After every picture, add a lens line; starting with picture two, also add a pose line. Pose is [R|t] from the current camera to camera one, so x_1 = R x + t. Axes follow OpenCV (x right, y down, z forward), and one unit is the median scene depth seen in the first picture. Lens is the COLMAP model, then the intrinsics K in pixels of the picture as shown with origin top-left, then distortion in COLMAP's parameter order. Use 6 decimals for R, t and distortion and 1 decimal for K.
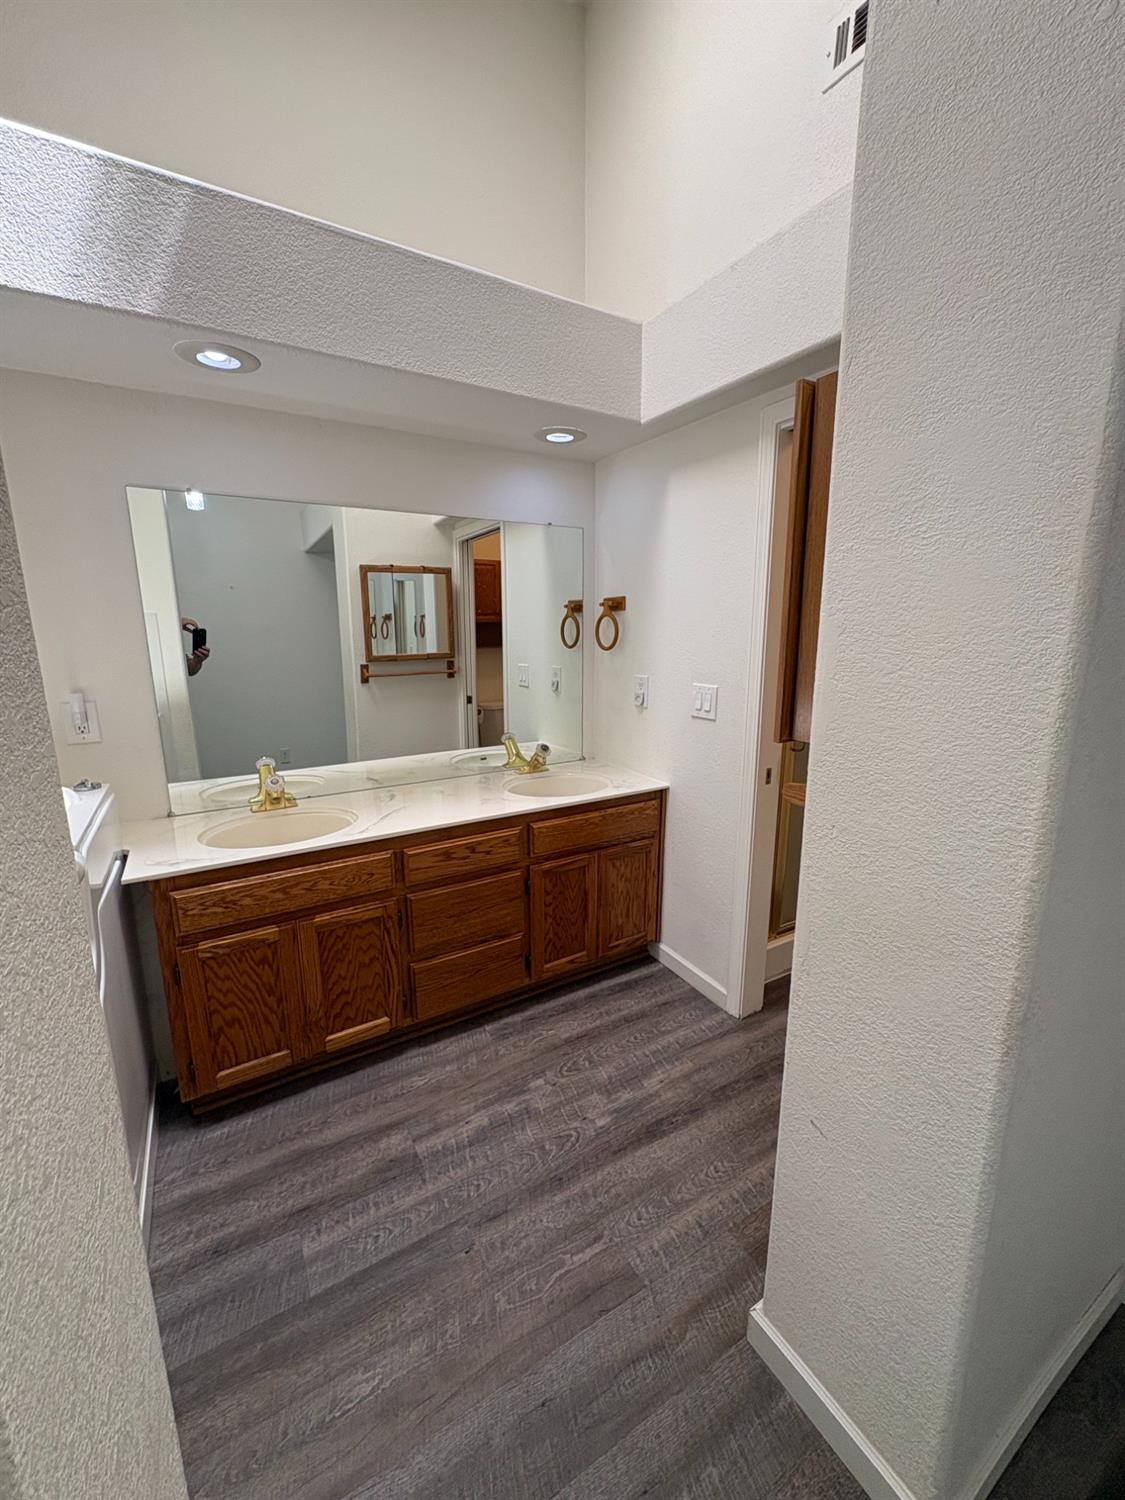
lens RADIAL K [[598.4, 0, 562.8], [0, 598.4, 749.6], [0, 0, 1]] dist [0.002569, -0.000766]
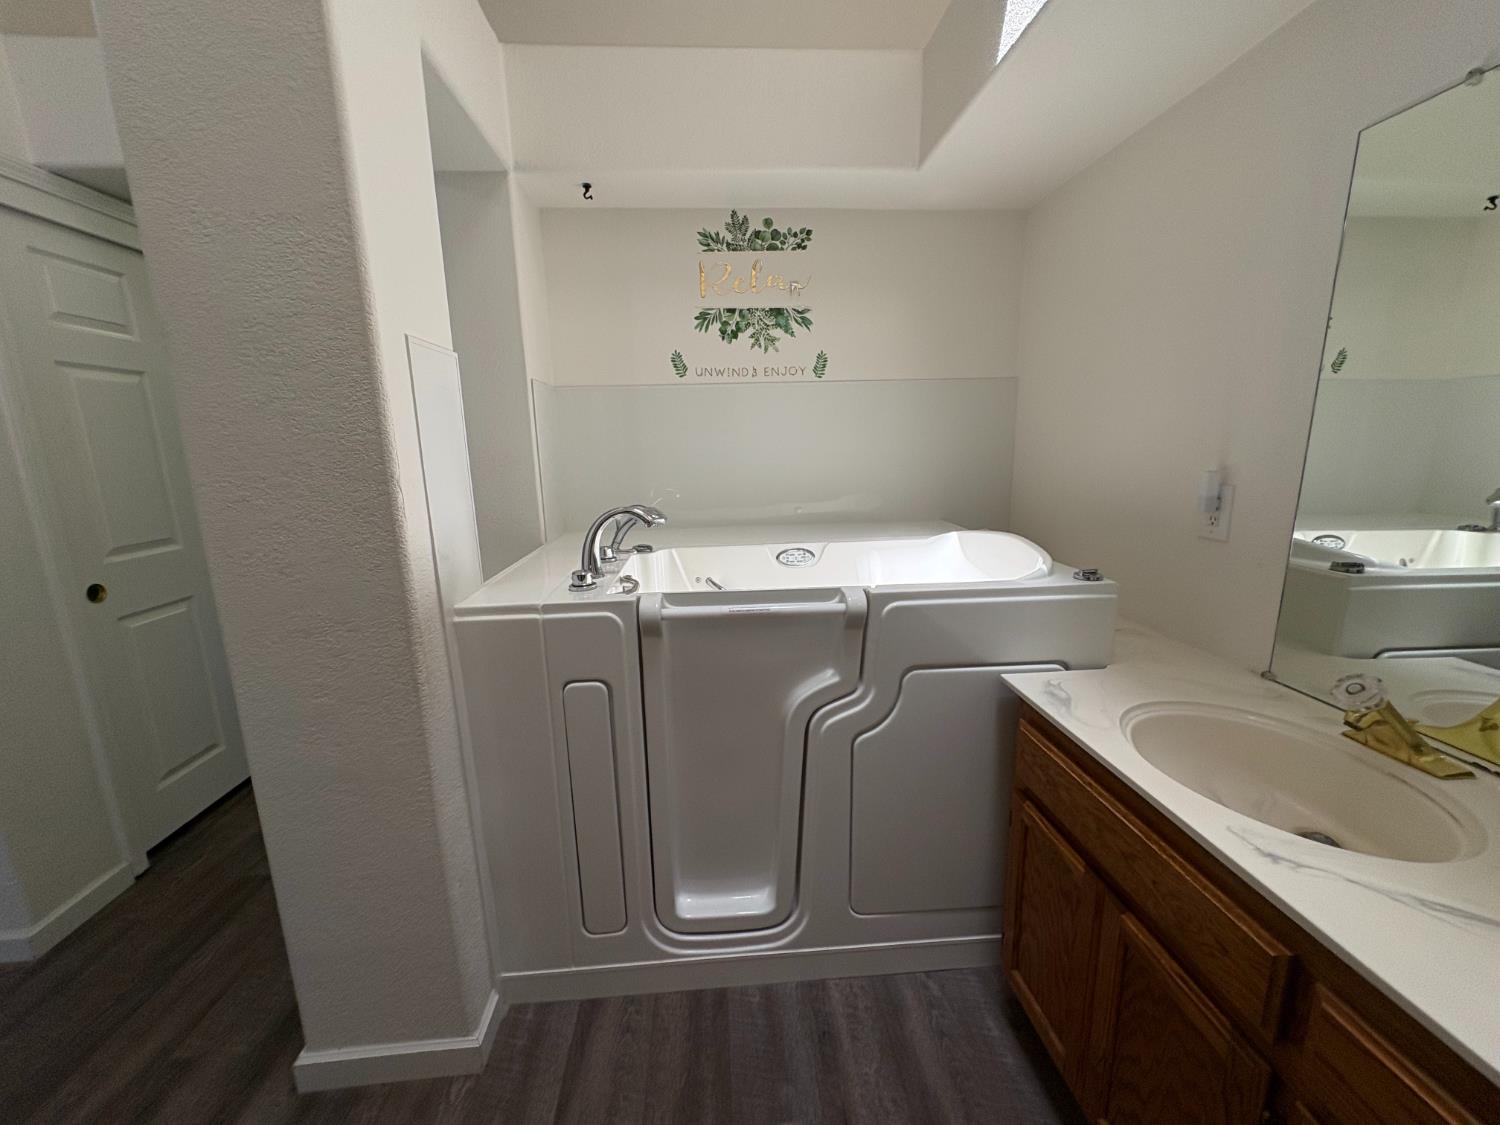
lens RADIAL K [[598.4, 0, 753.3], [0, 598.4, 561.3], [0, 0, 1]] dist [0.002569, -0.000766]
pose [[-0.449814, 0.186127, -0.873513, 0.167807], [-0.161417, 0.944995, 0.284479, -0.133866], [0.878415, 0.268962, -0.395028, 1.002979]]
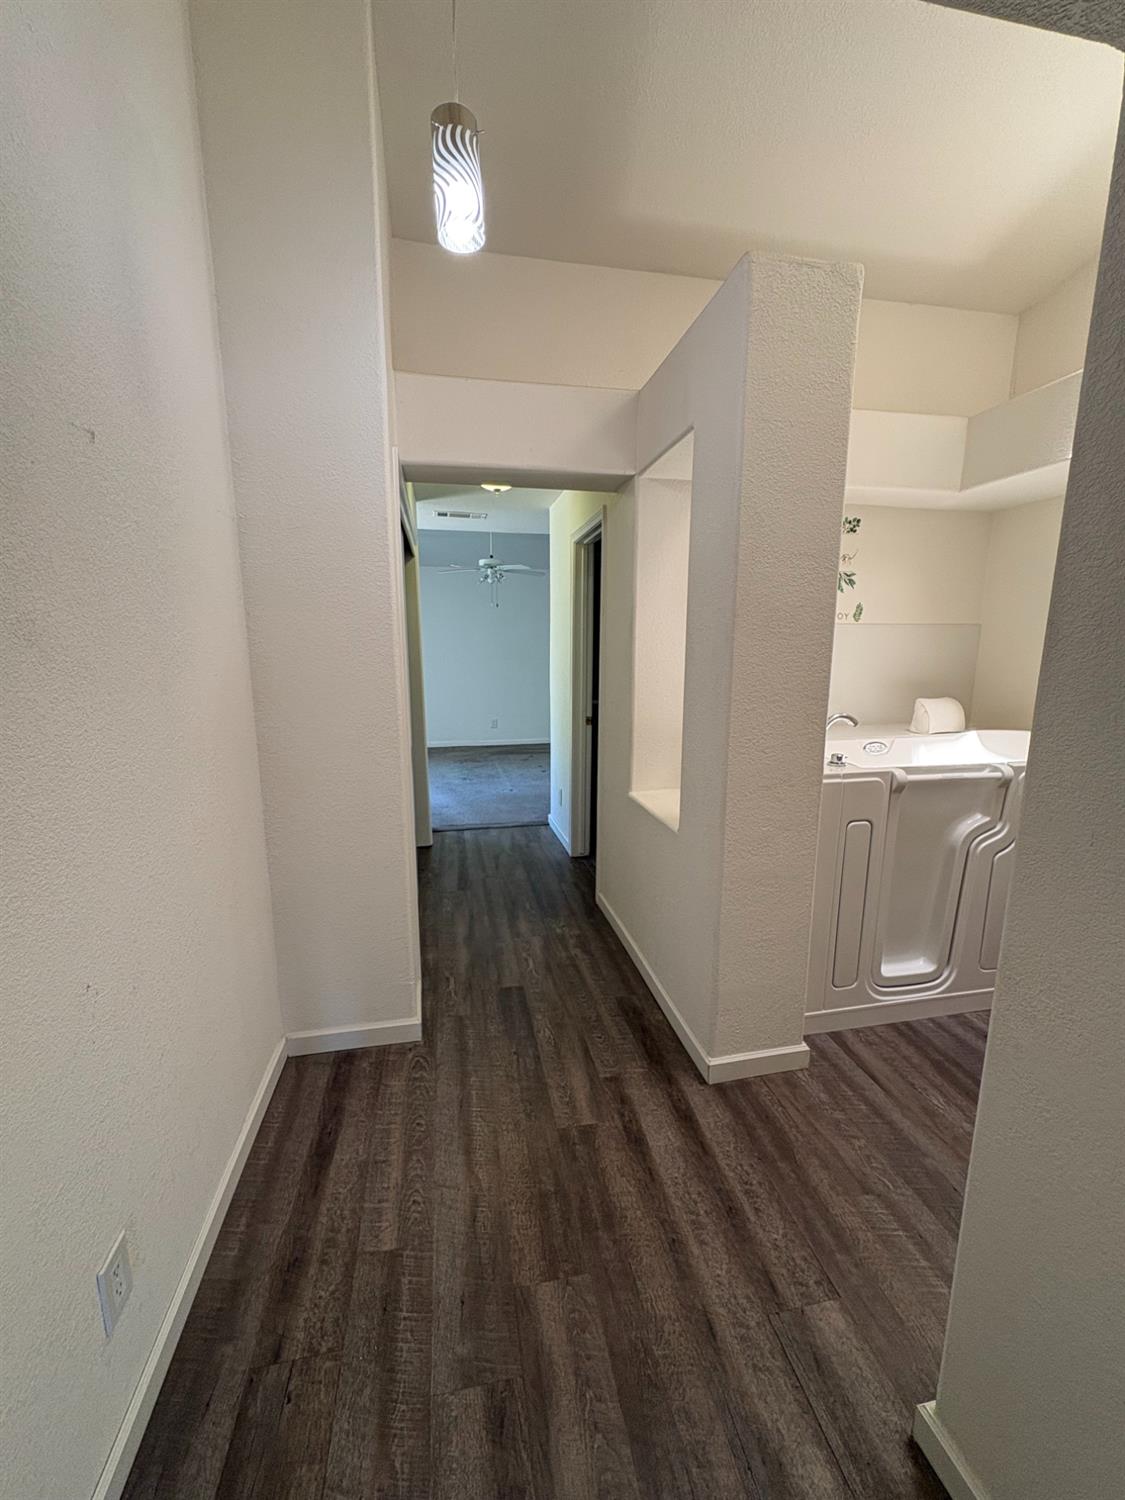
lens RADIAL K [[598.4, 0, 558.4], [0, 598.4, 750.6], [0, 0, 1]] dist [0.002569, -0.000766]
pose [[-0.335116, 0.167979, -0.927082, 1.066910], [-0.192810, 0.950927, 0.241995, -0.044666], [0.922237, 0.259847, -0.286283, 0.198658]]
